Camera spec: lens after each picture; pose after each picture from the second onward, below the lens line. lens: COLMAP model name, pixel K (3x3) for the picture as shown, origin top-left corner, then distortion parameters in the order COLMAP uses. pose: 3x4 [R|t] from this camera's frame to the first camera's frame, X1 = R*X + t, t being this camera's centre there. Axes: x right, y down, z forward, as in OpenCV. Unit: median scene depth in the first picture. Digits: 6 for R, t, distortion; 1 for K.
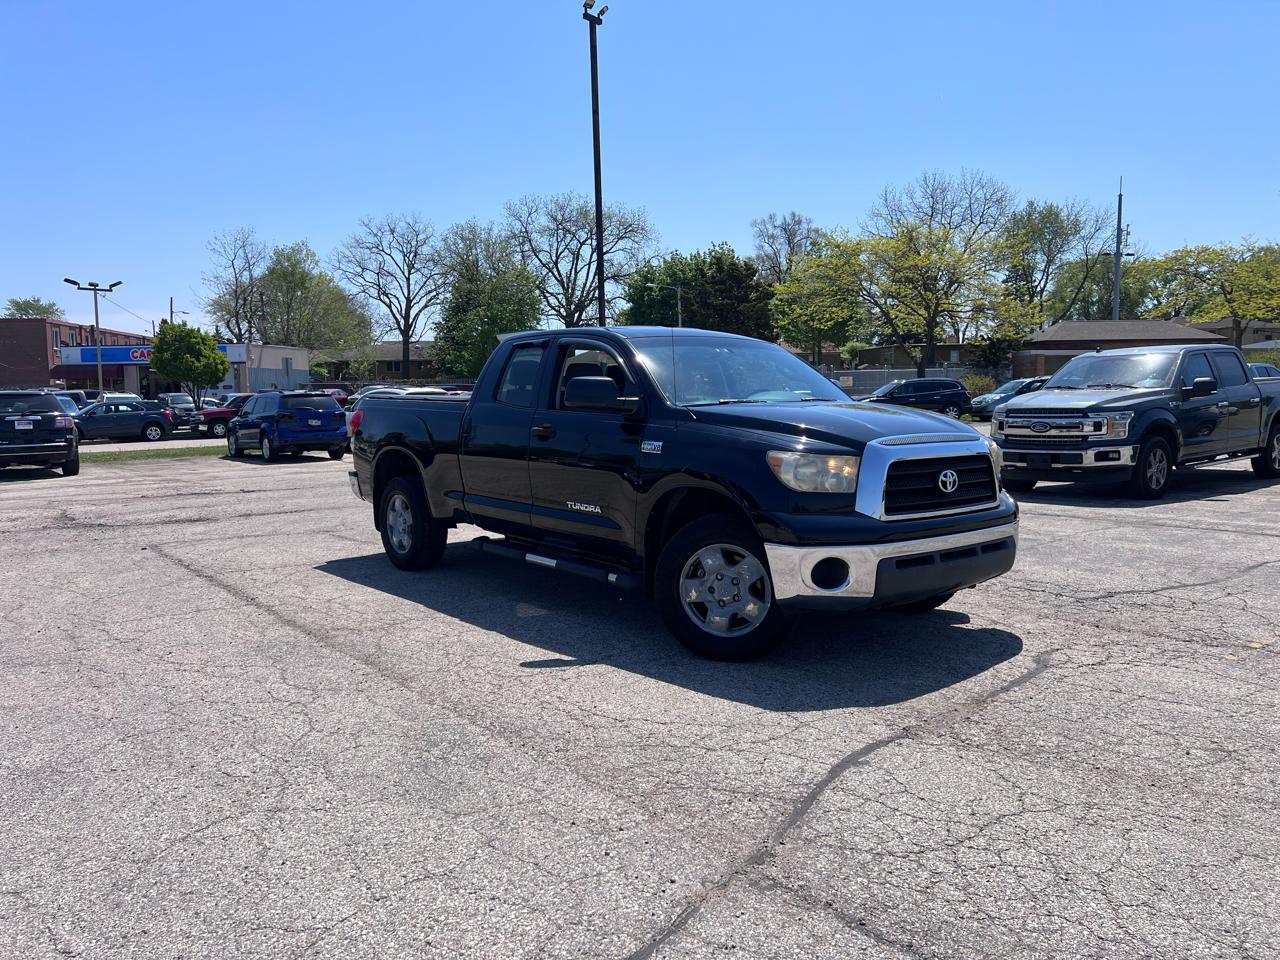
lens RADIAL K [[962.3, 0, 626.9], [0, 962.3, 461.0], [0, 0, 1]] dist [0.029553, -0.033219]
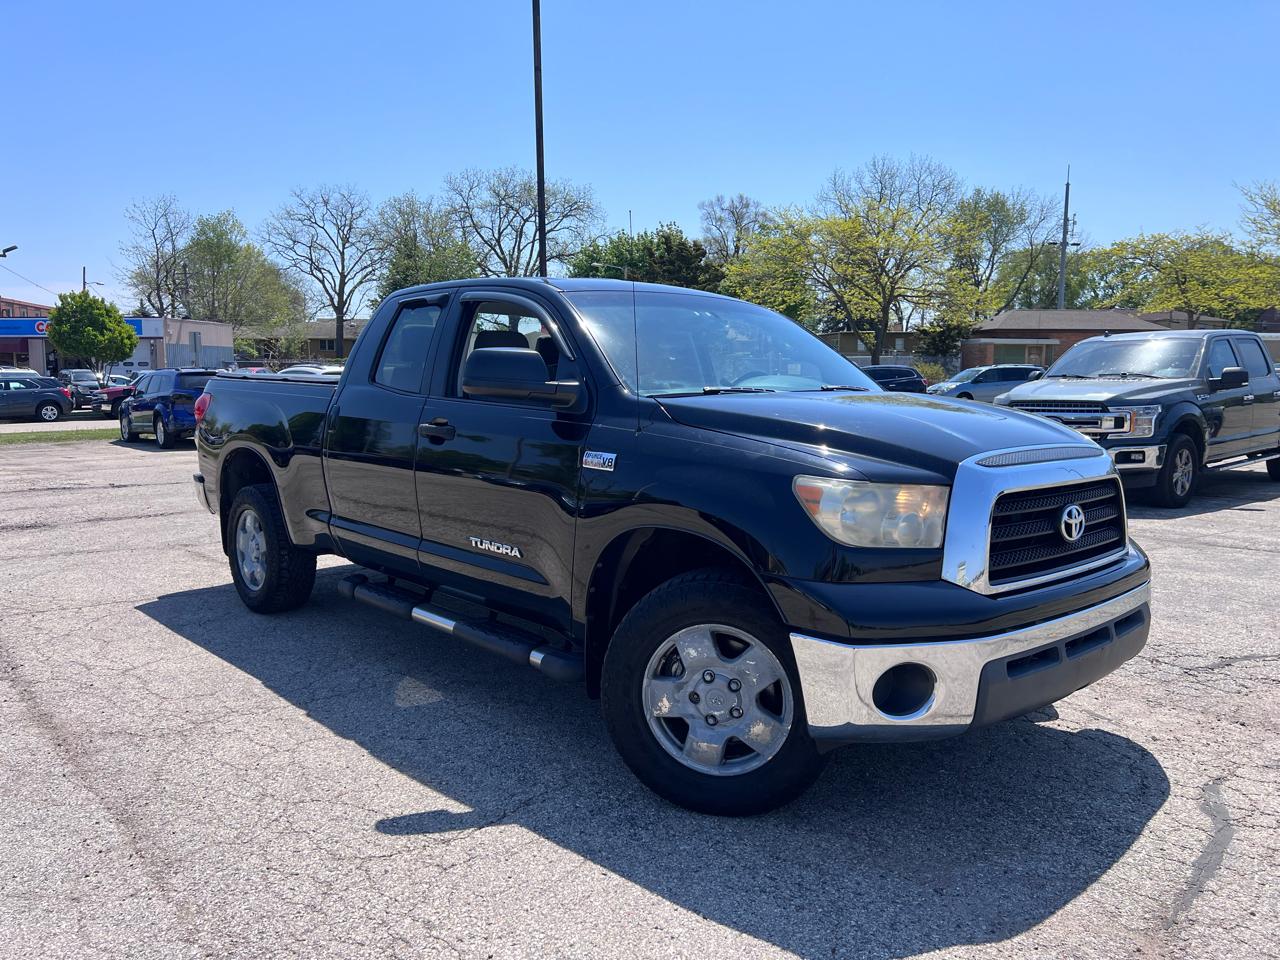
lens RADIAL K [[962.3, 0, 631.5], [0, 962.3, 473.0], [0, 0, 1]] dist [0.029553, -0.033219]
pose [[0.997979, 0.007614, 0.063094, 0.003448], [-0.009446, 0.999541, 0.028785, -0.011244], [-0.062846, -0.029323, 0.997592, 0.167324]]
